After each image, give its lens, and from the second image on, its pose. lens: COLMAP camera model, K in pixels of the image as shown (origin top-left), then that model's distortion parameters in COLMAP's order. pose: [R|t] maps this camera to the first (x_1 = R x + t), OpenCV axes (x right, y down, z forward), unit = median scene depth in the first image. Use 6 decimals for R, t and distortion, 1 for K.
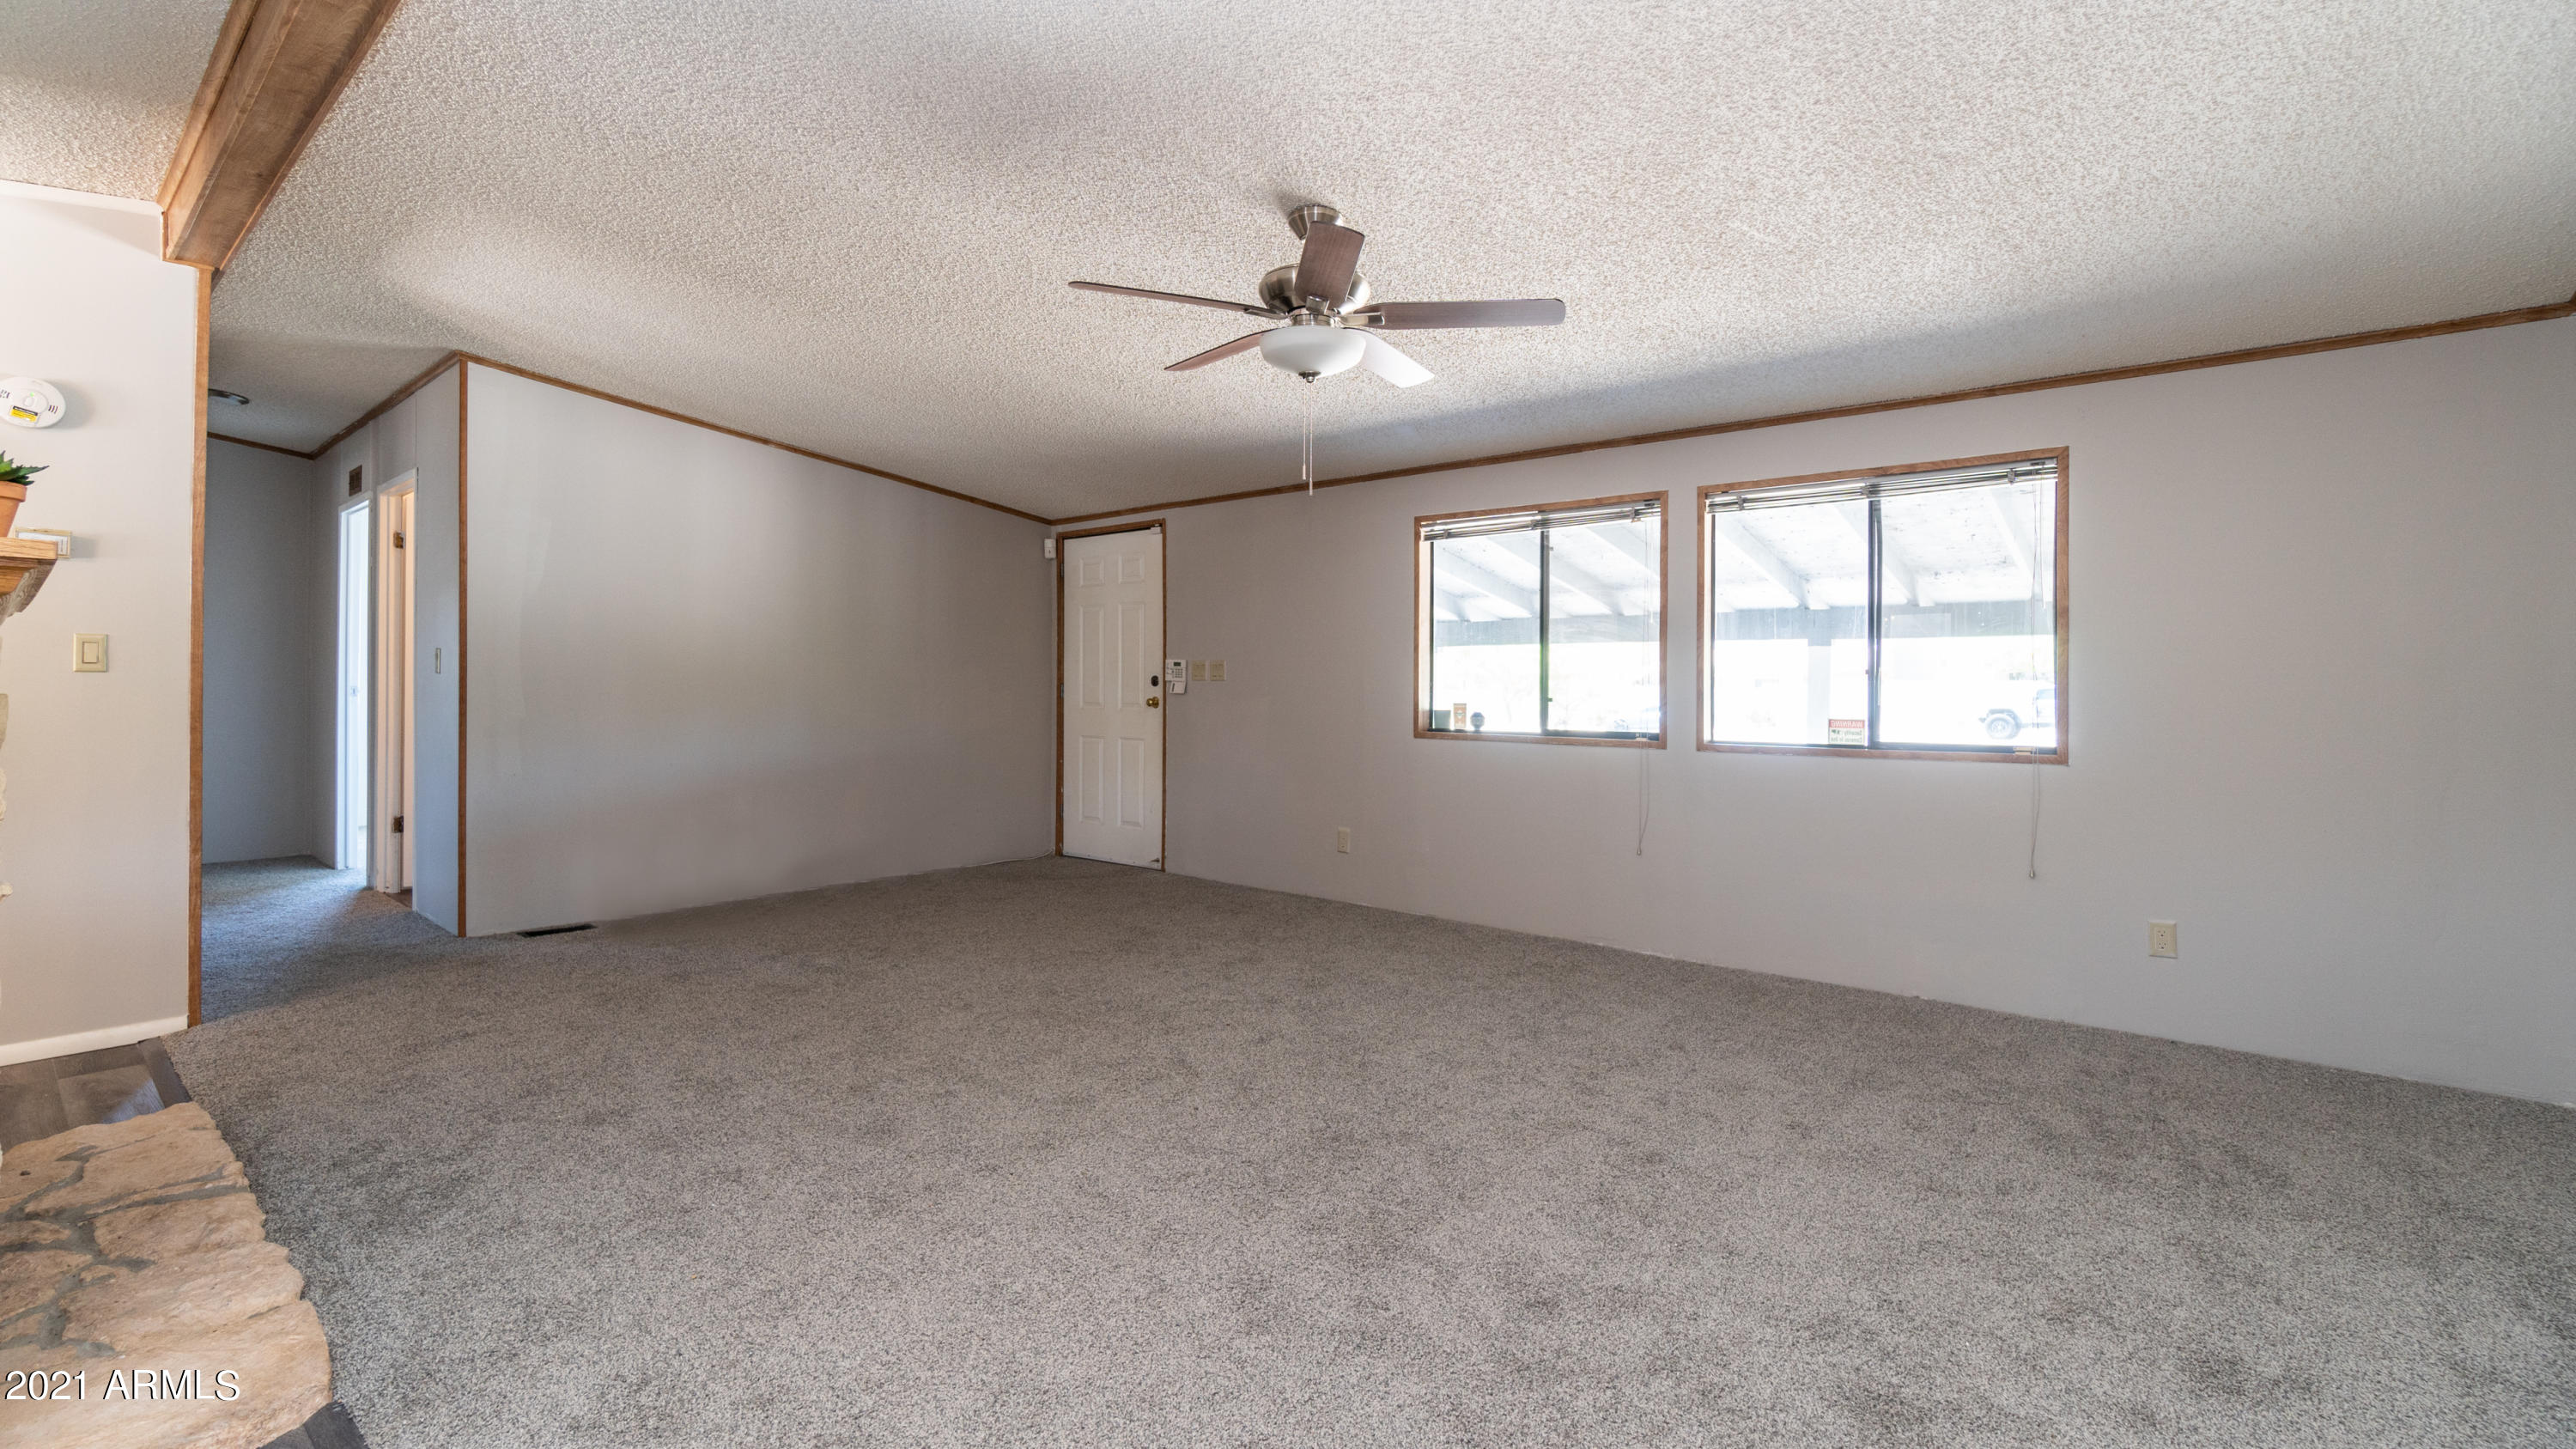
lens RADIAL K [[1146.3, 0, 1279.3], [0, 1146.3, 677.4], [0, 0, 1]] dist [-0.008289, 0.000391]
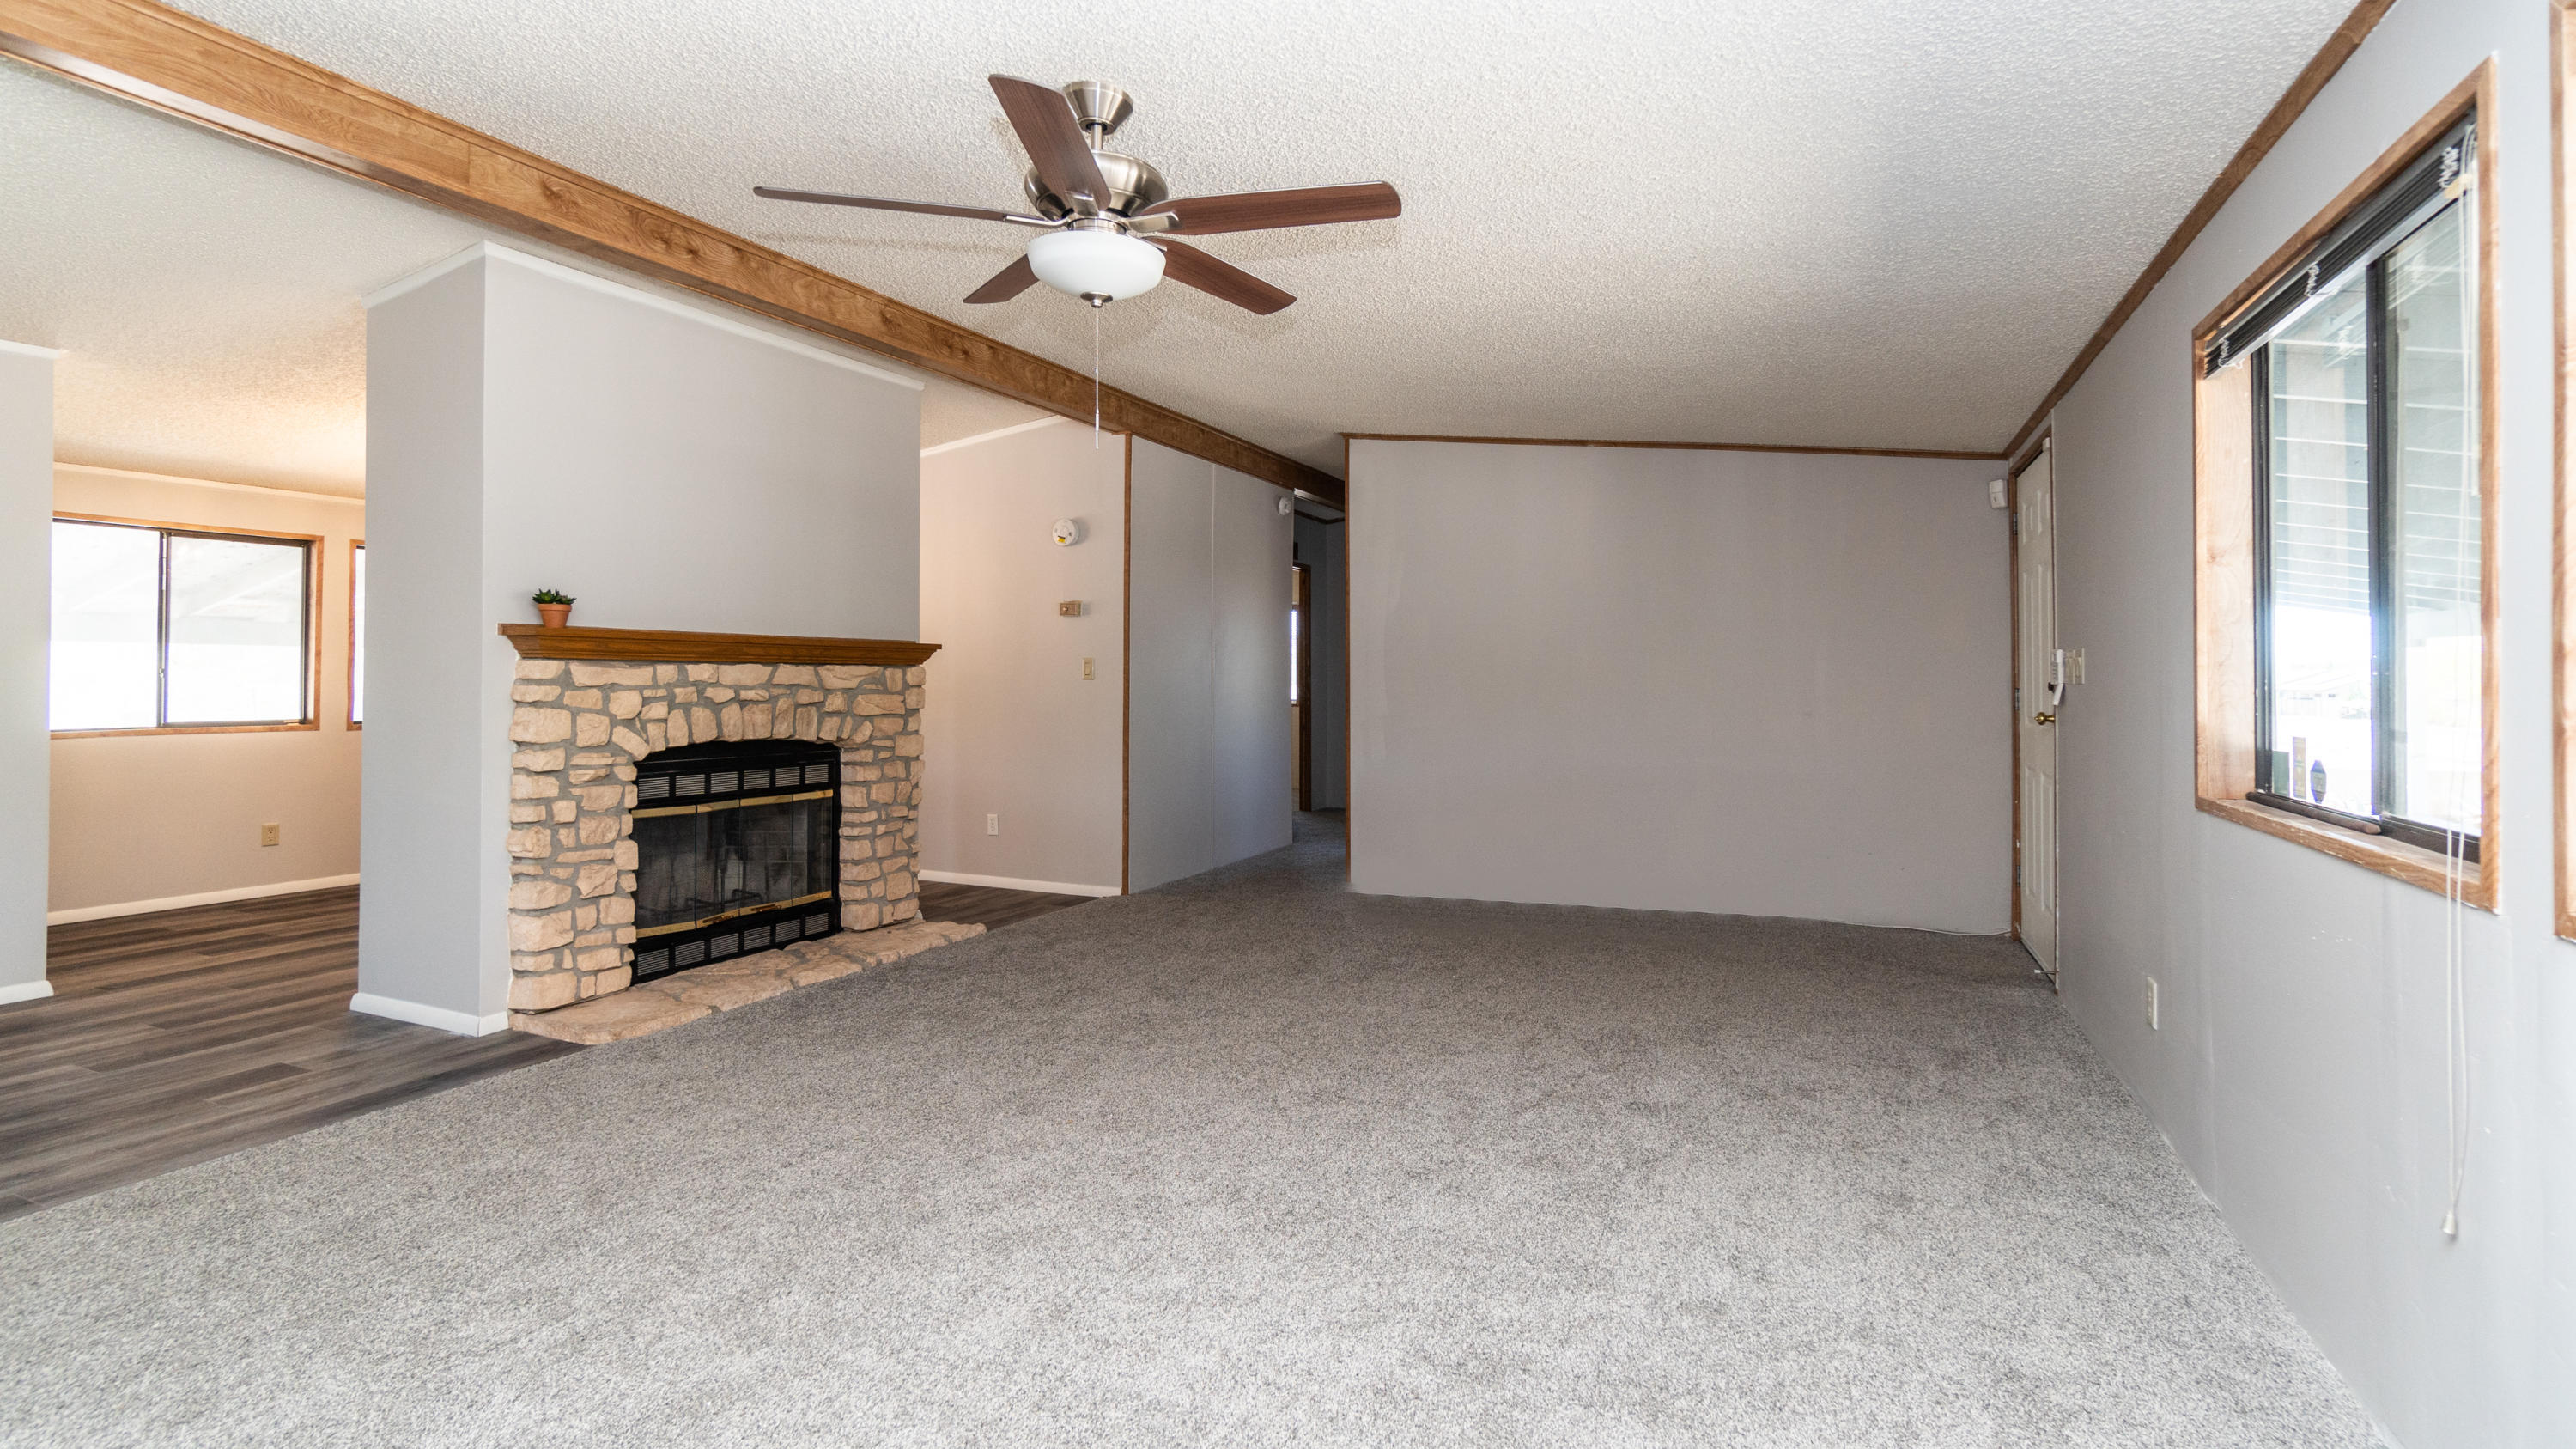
lens RADIAL K [[1146.3, 0, 1279.3], [0, 1146.3, 677.4], [0, 0, 1]] dist [-0.008289, 0.000391]
pose [[0.255624, -0.007234, -0.966749, 0.412520], [0.002577, 0.999974, -0.006801, 0.002654], [0.966773, -0.000753, 0.255636, 0.460601]]
